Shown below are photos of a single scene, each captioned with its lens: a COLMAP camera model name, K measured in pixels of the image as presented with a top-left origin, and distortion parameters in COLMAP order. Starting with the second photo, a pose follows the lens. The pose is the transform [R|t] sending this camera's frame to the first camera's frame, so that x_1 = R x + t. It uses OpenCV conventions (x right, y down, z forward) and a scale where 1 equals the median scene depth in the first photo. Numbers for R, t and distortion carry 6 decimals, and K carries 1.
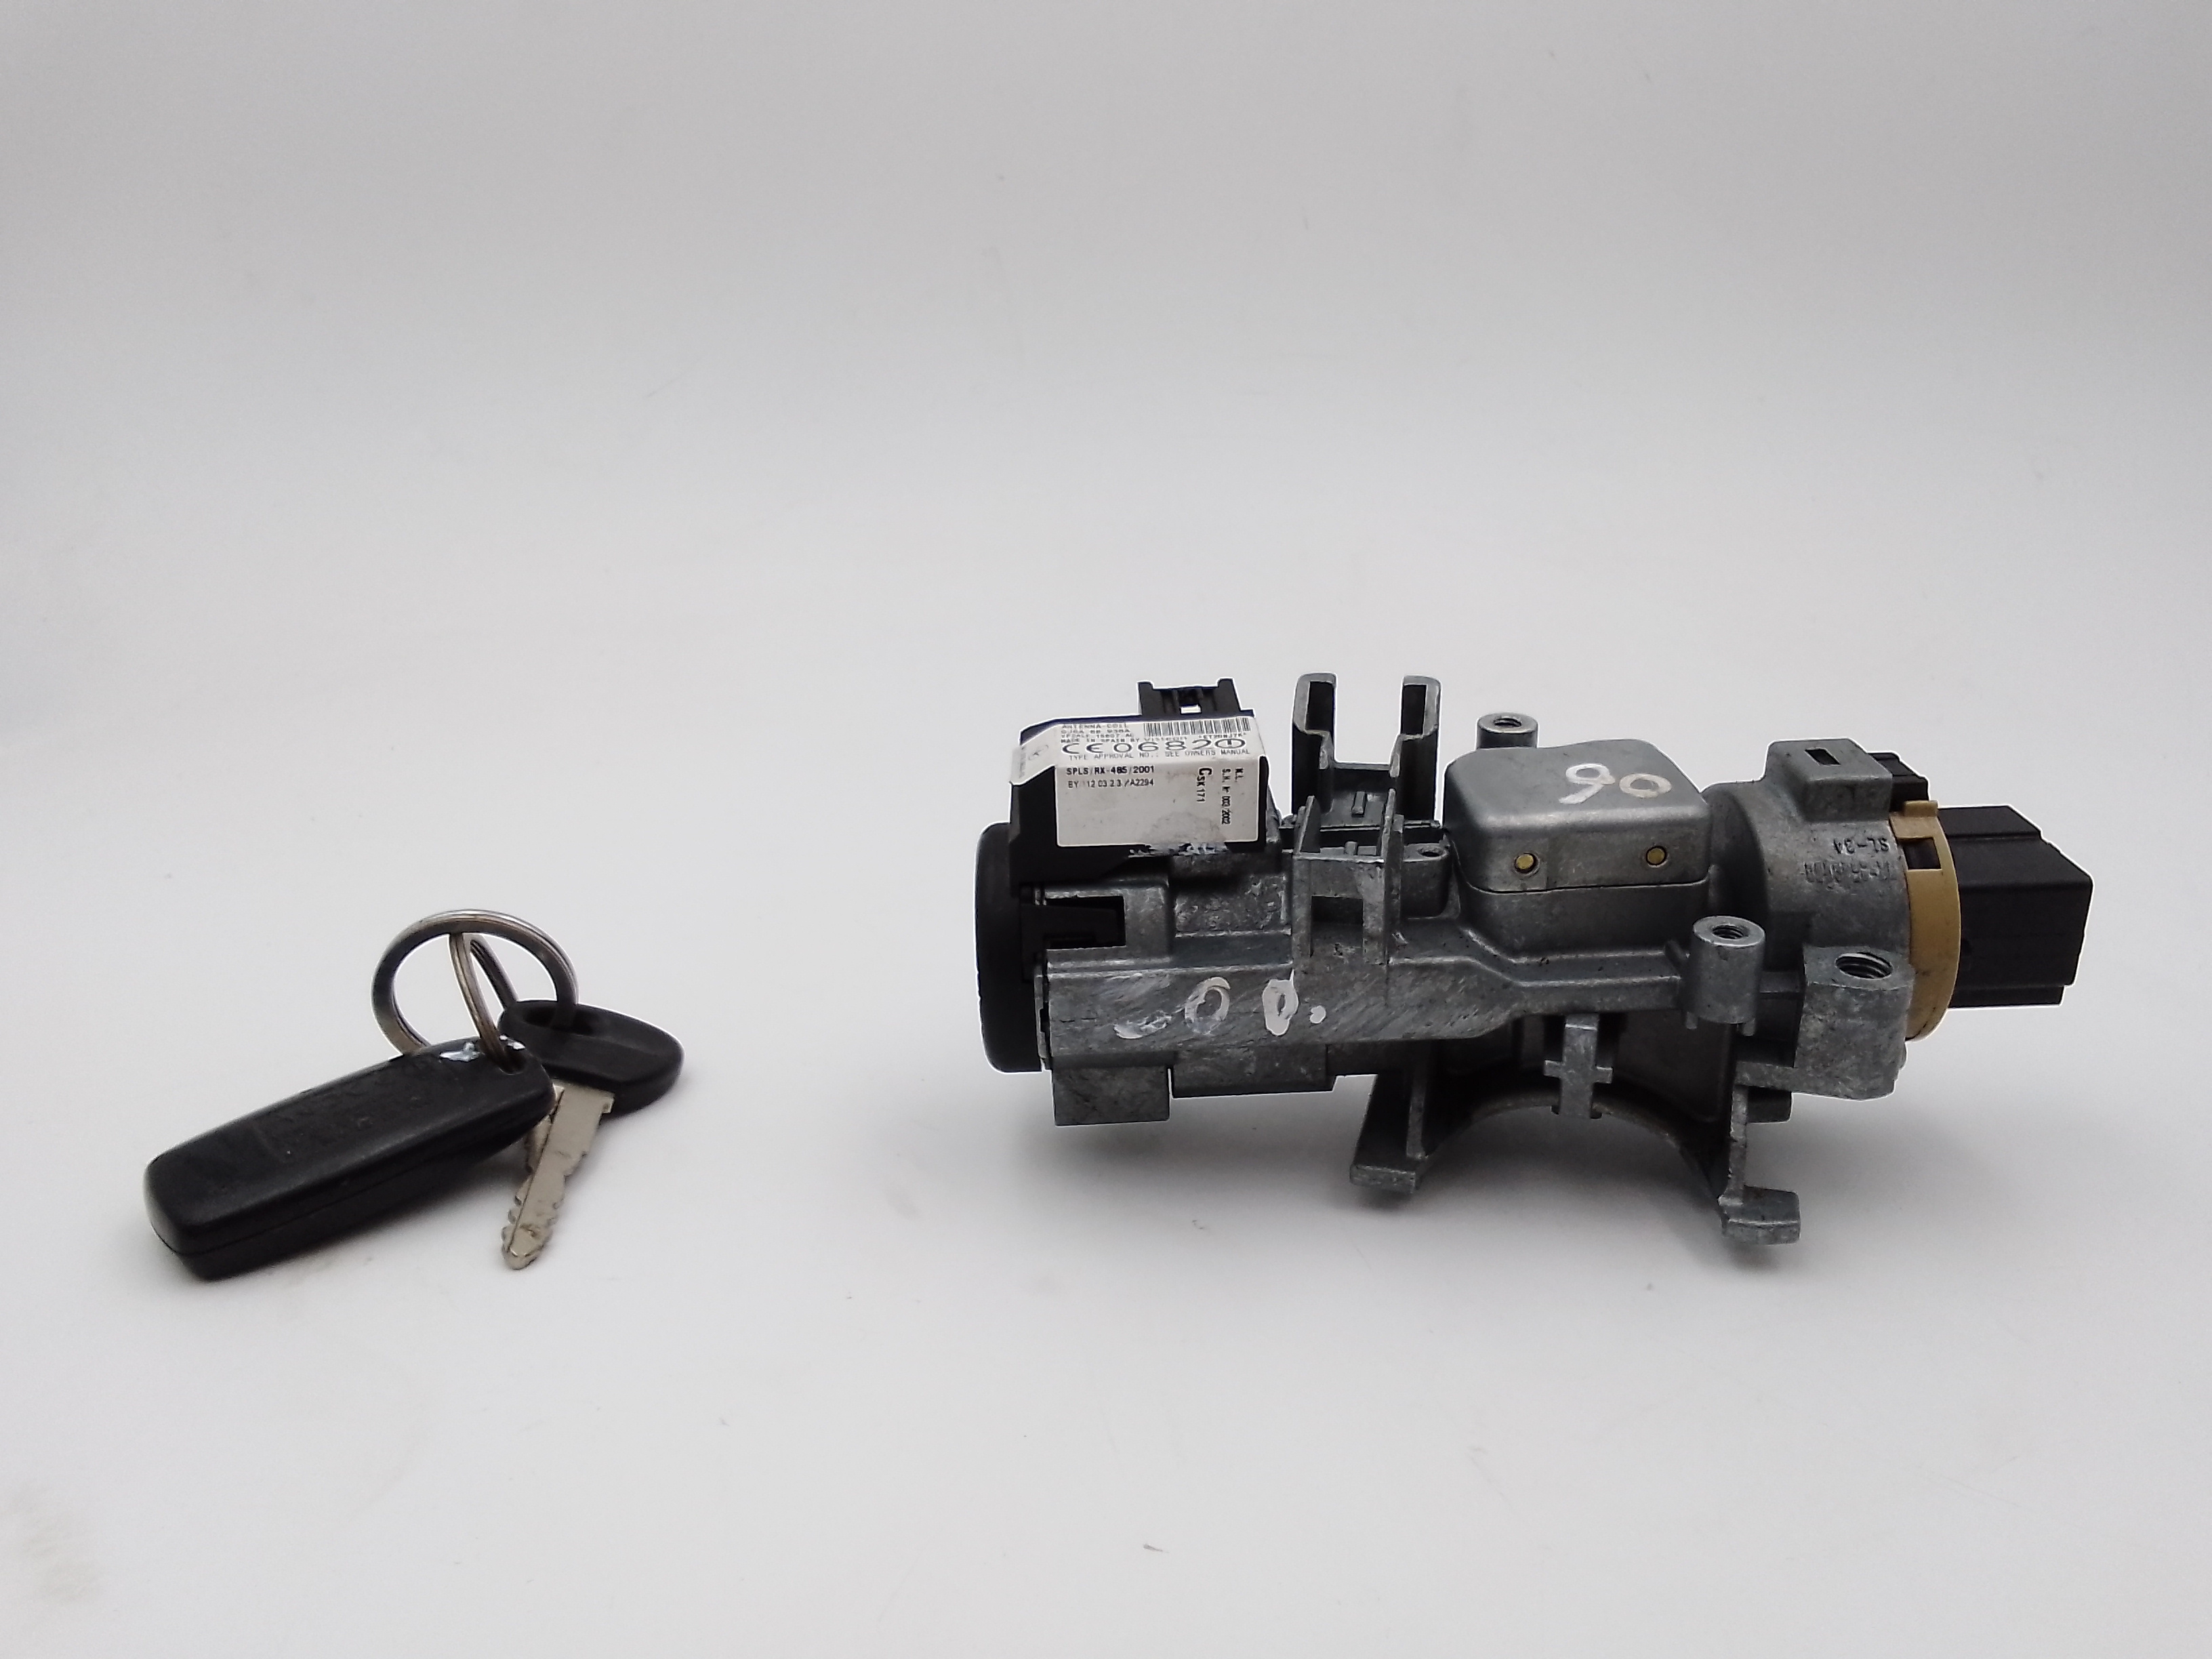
lens RADIAL K [[1871.8, 0, 1106.0], [0, 1871.8, 829.5], [0, 0, 1]] dist [0.064519, -0.159777]
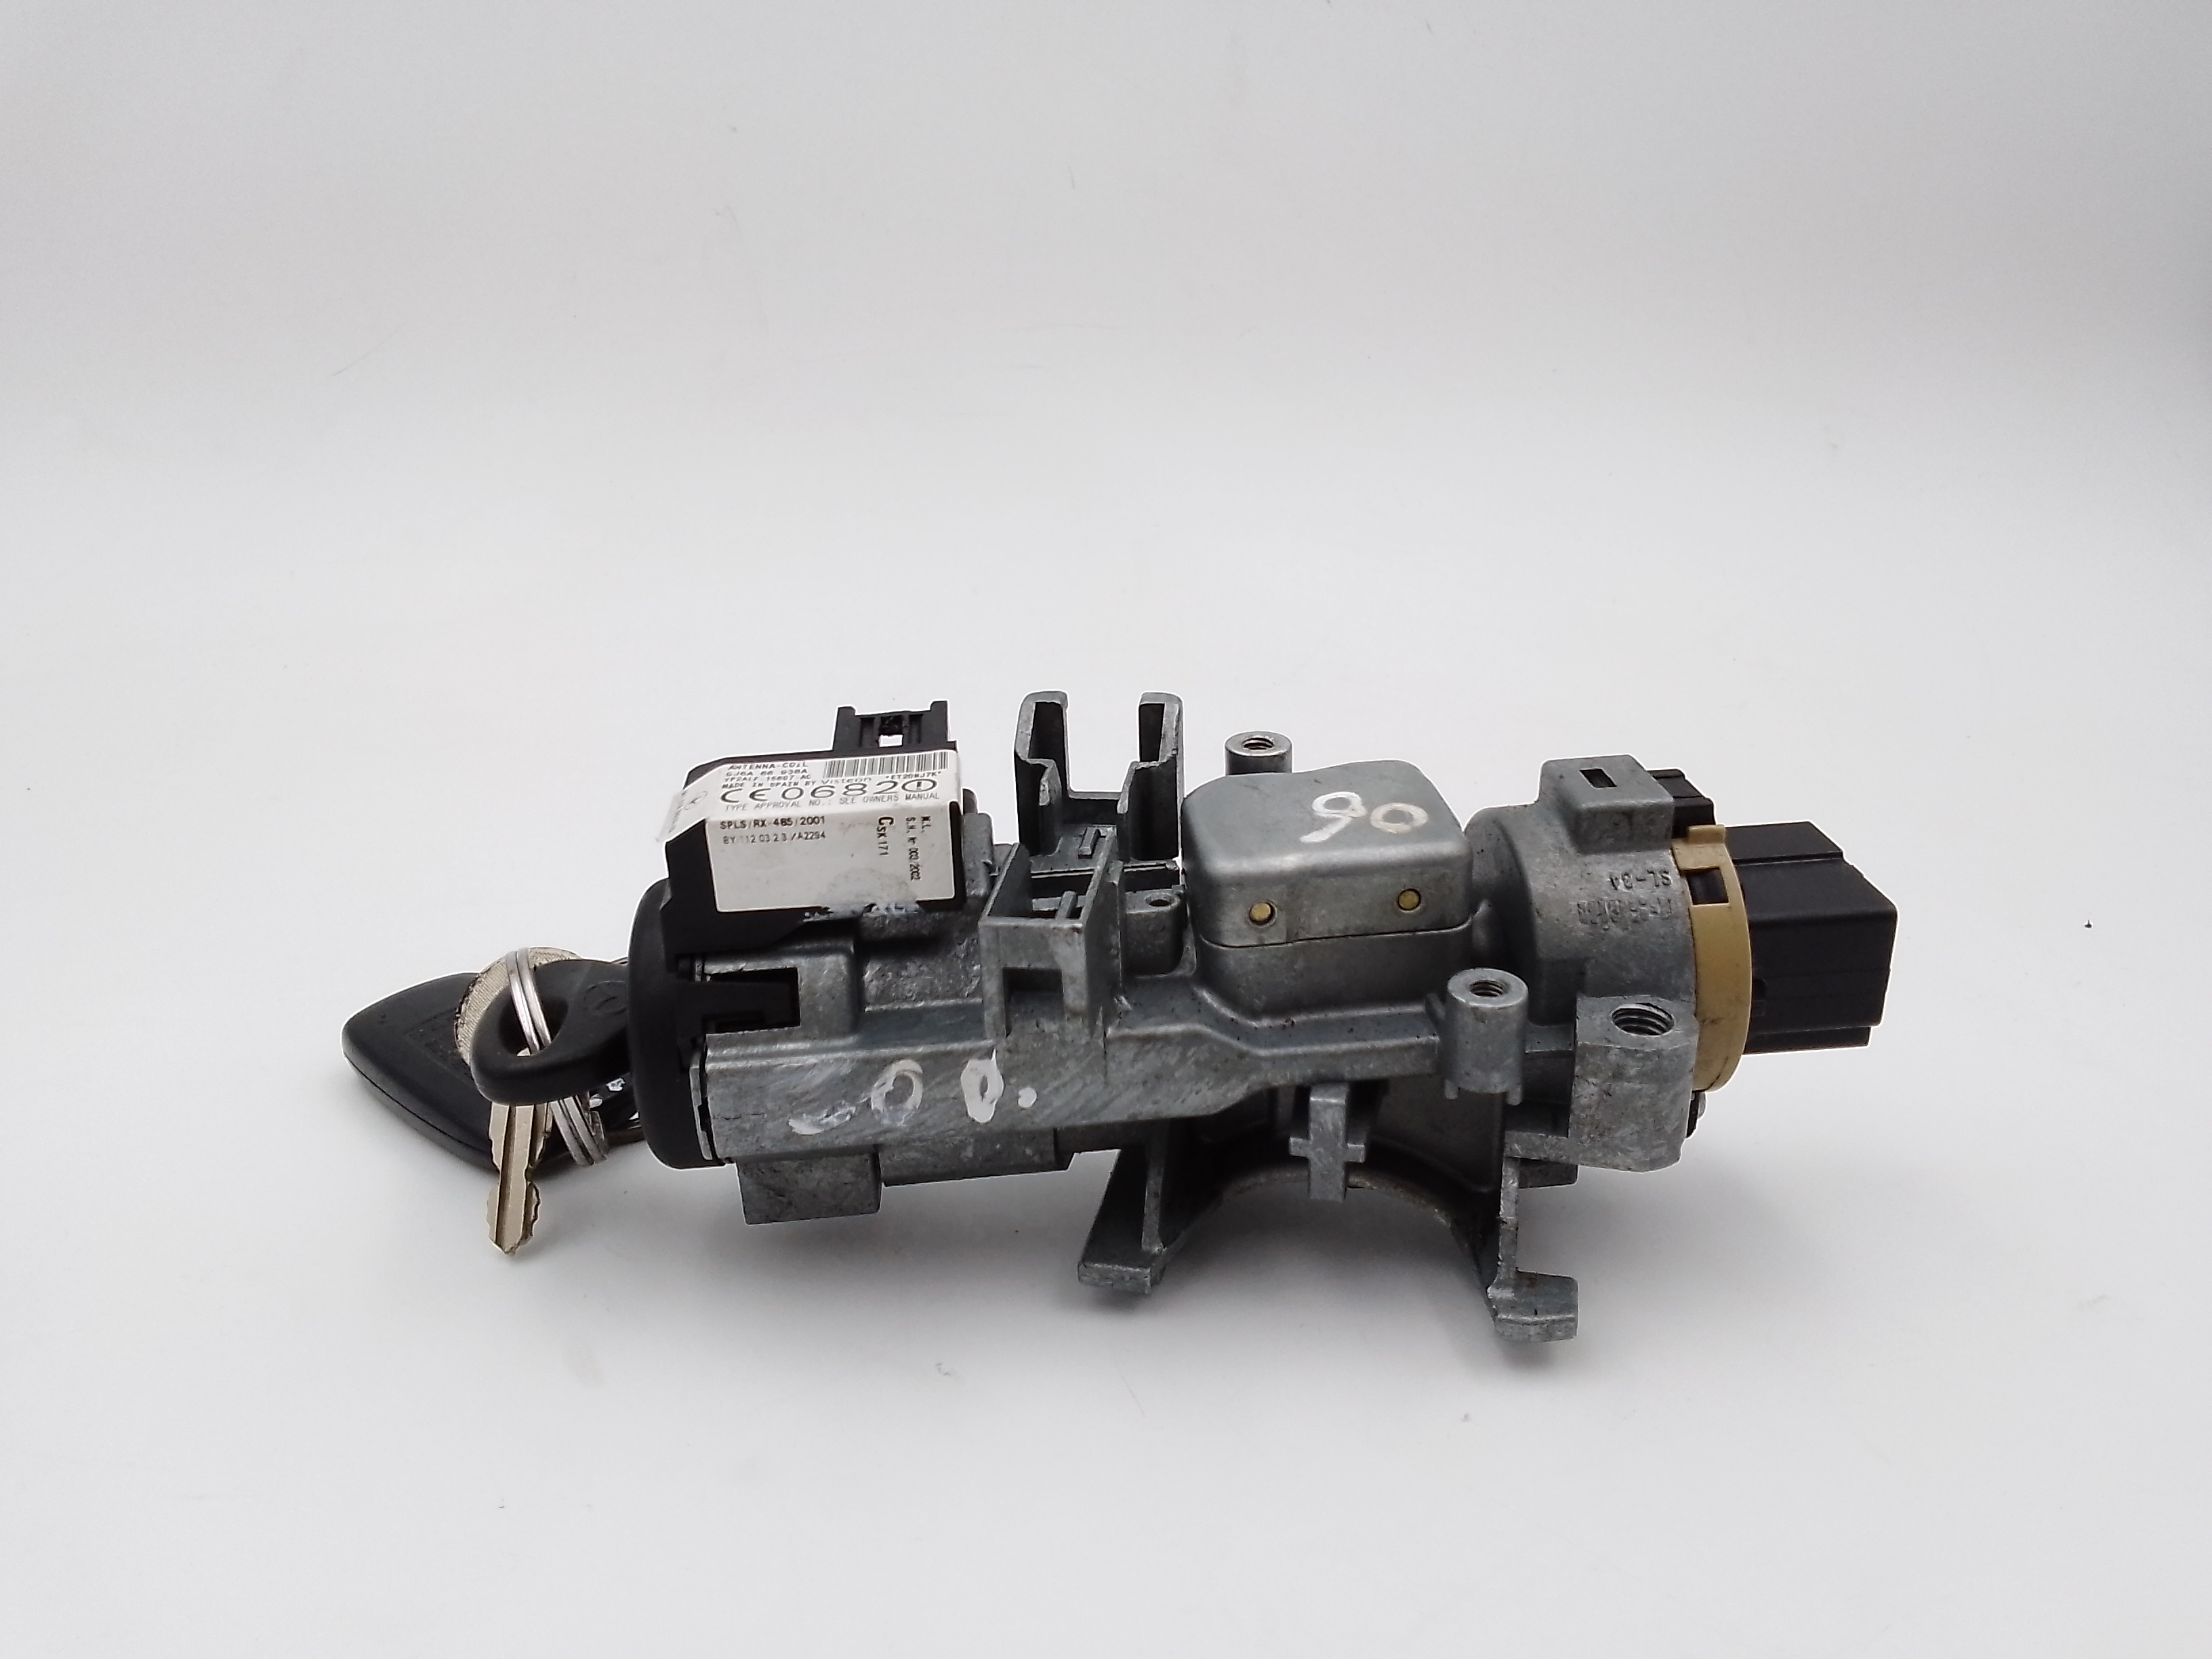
lens RADIAL K [[1871.8, 0, 1106.0], [0, 1871.8, 829.5], [0, 0, 1]] dist [0.064519, -0.159777]
pose [[0.997717, -0.029127, 0.060926, 0.098516], [0.028229, 0.999481, 0.015543, -0.036381], [-0.061347, -0.013788, 0.998021, 0.135403]]
